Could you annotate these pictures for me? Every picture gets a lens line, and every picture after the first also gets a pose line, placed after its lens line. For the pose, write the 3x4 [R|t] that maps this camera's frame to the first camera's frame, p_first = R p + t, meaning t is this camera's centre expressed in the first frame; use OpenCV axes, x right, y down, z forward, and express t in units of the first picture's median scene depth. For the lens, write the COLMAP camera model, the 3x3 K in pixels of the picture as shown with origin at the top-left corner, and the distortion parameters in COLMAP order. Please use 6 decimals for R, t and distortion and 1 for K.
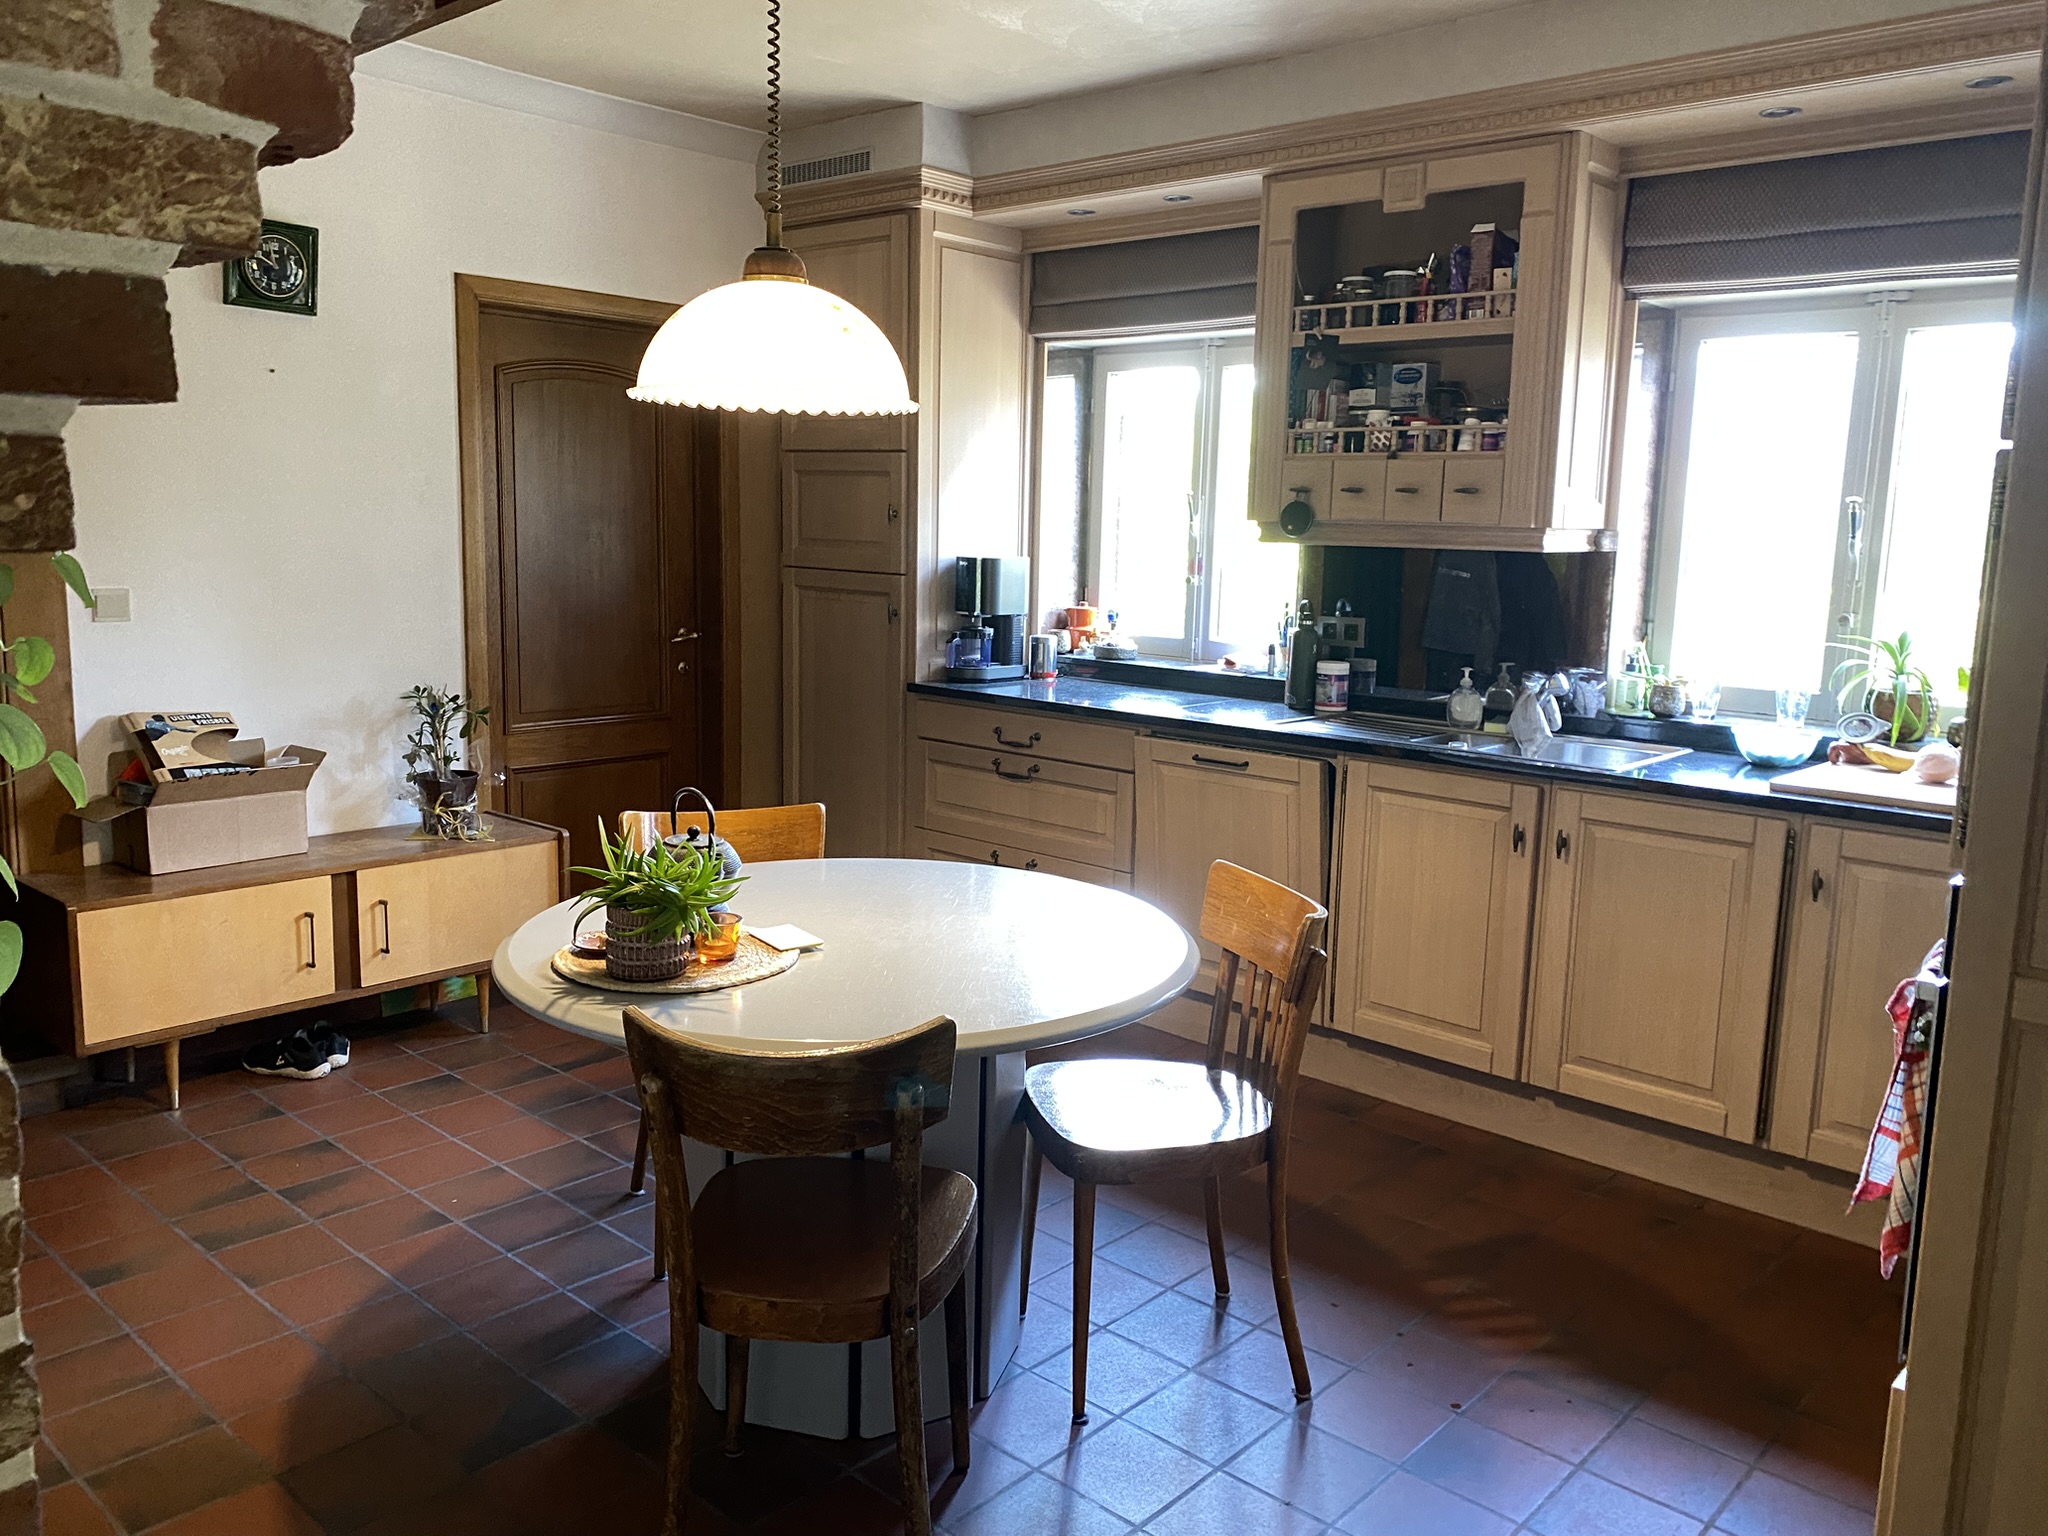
lens RADIAL K [[1538.5, 0, 1024.0], [0, 1538.5, 768.0], [0, 0, 1]] dist [-0.005098, -0.005101]
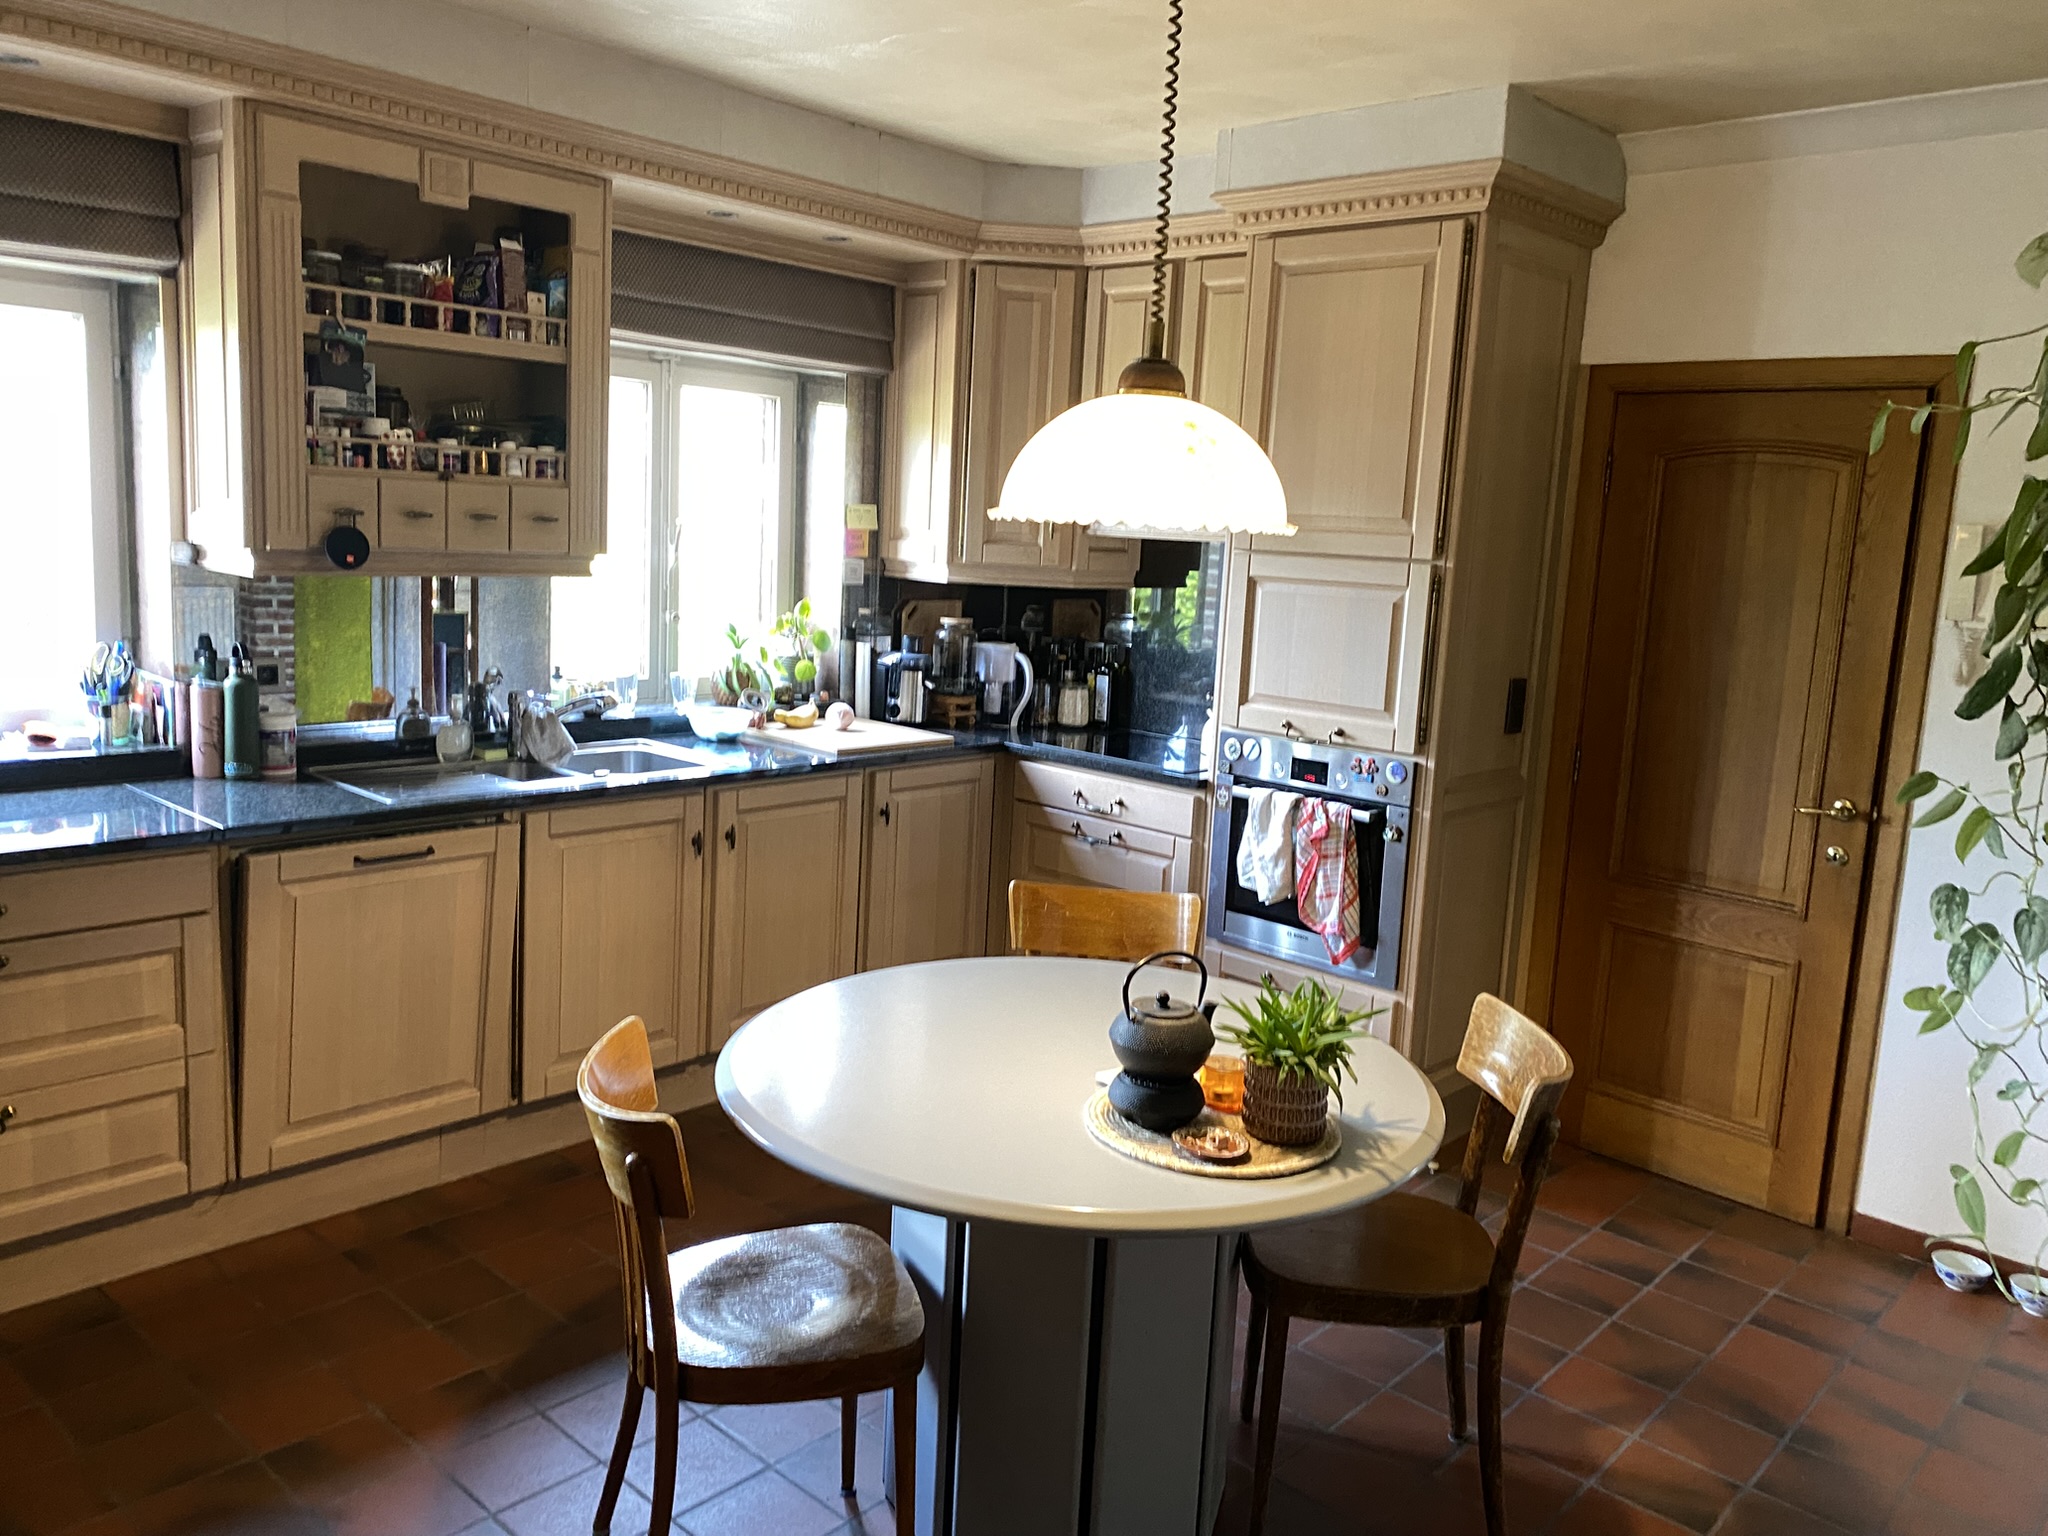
lens RADIAL K [[1569.5, 0, 1024.0], [0, 1569.5, 768.0], [0, 0, 1]] dist [0.005406, 0.002563]
pose [[0.003420, -0.188422, 0.982082, -0.730102], [0.106324, 0.976589, 0.186998, -0.181971], [-0.994326, 0.103779, 0.023374, 0.693483]]
